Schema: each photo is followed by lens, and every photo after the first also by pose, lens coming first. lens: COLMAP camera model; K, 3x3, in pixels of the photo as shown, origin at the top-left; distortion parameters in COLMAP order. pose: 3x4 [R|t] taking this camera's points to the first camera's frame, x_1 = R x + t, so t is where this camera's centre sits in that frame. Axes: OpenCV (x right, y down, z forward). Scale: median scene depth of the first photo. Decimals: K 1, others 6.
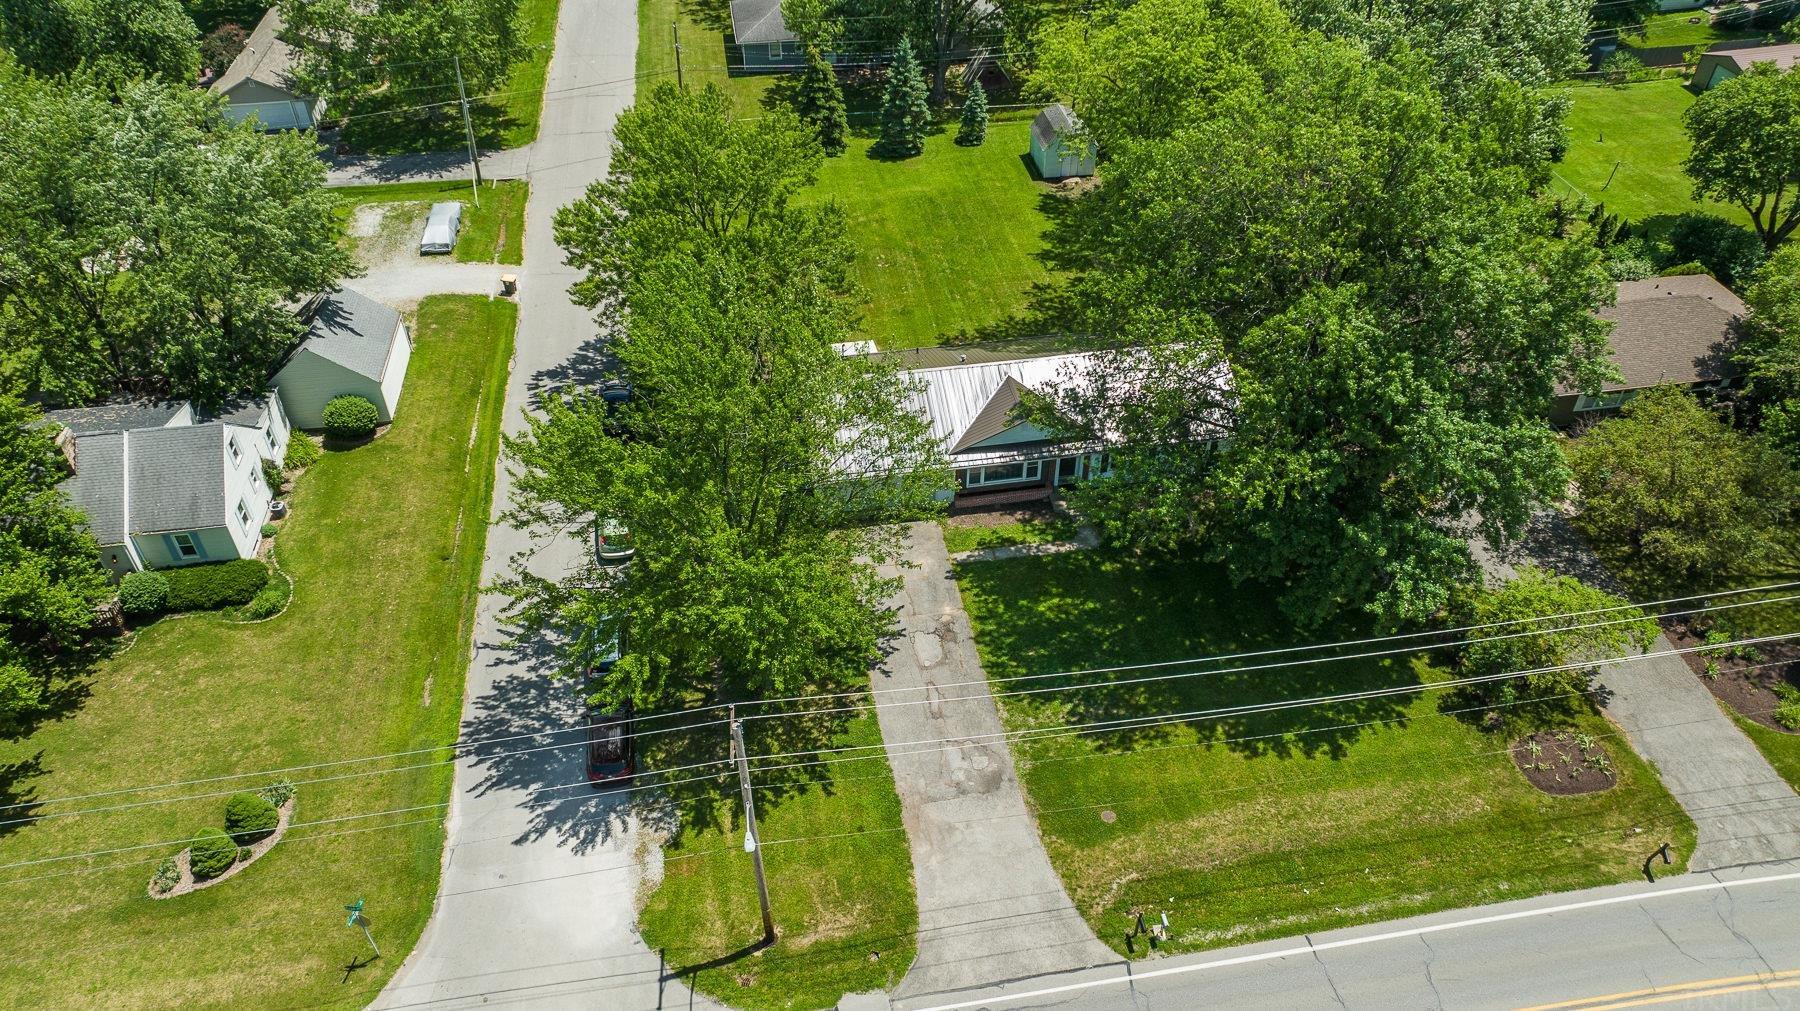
lens RADIAL K [[1308.8, 0, 896.5], [0, 1308.8, 501.4], [0, 0, 1]] dist [-0.029508, 0.022304]
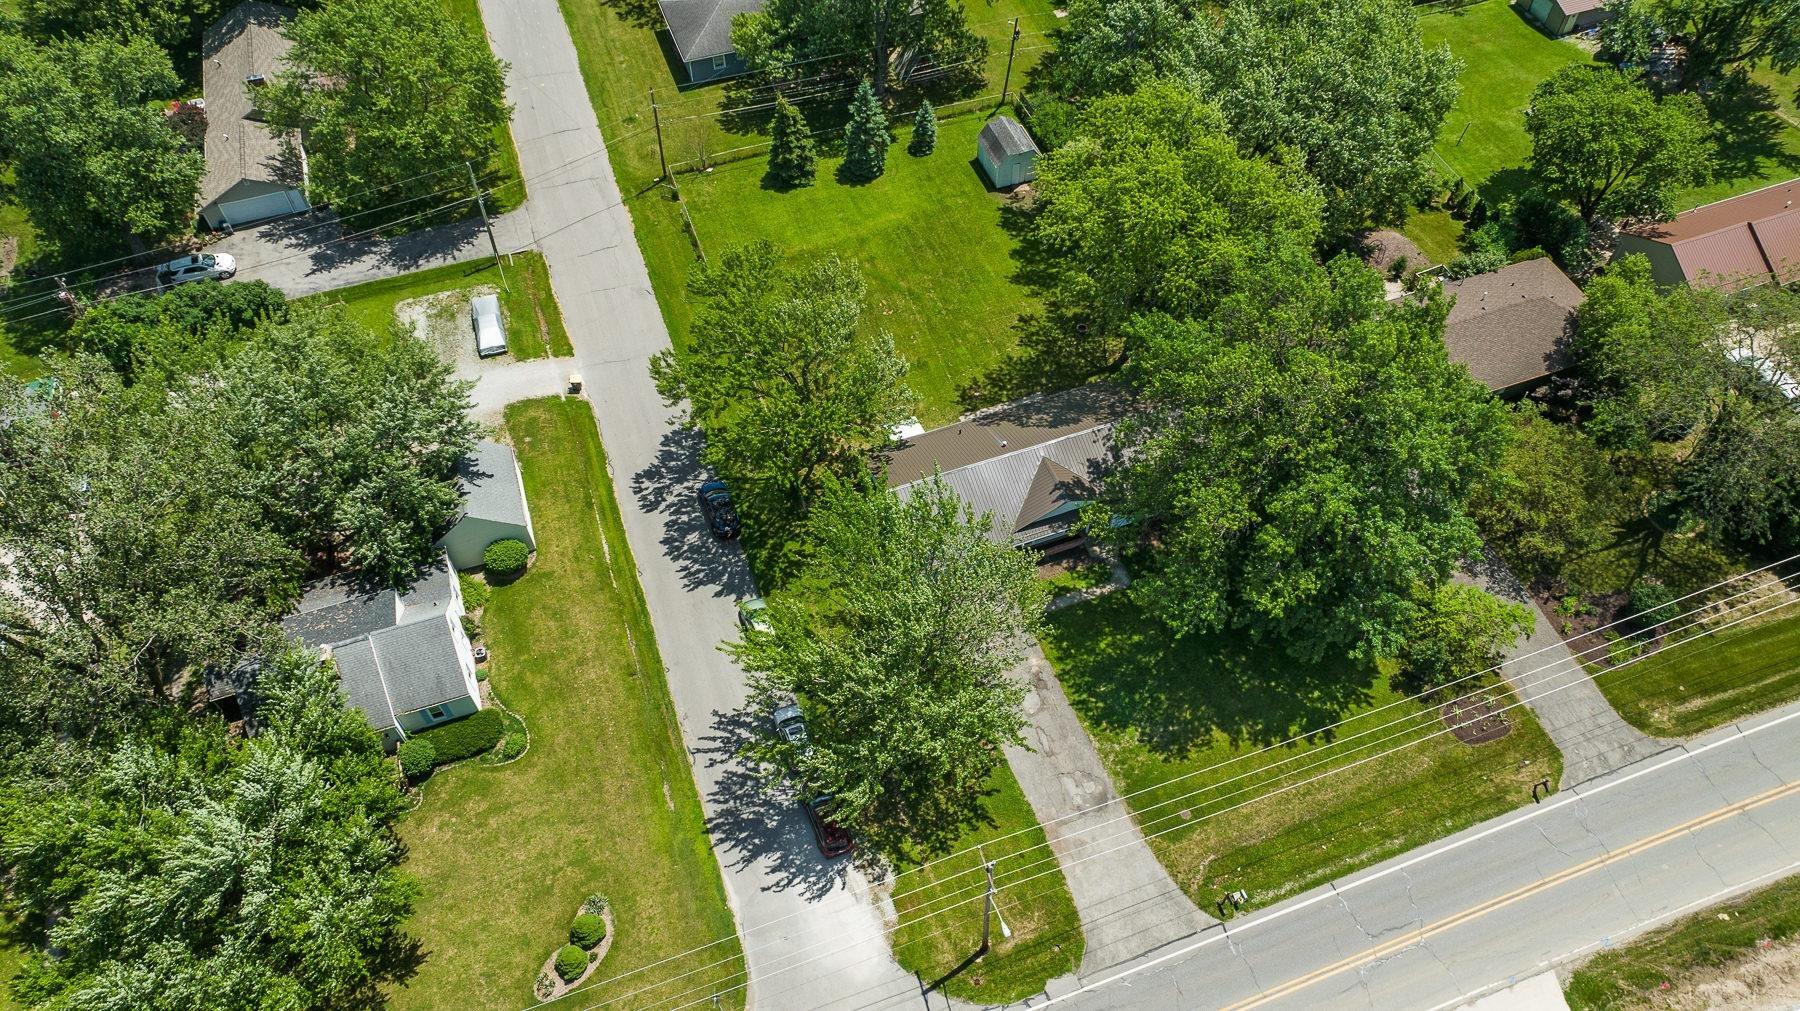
lens RADIAL K [[1308.8, 0, 892.2], [0, 1308.8, 513.2], [0, 0, 1]] dist [-0.029508, 0.022304]
pose [[0.981171, -0.159932, 0.108284, -0.239531], [0.128911, 0.959764, 0.249468, -0.443251], [-0.143825, -0.230812, 0.962310, -0.248732]]
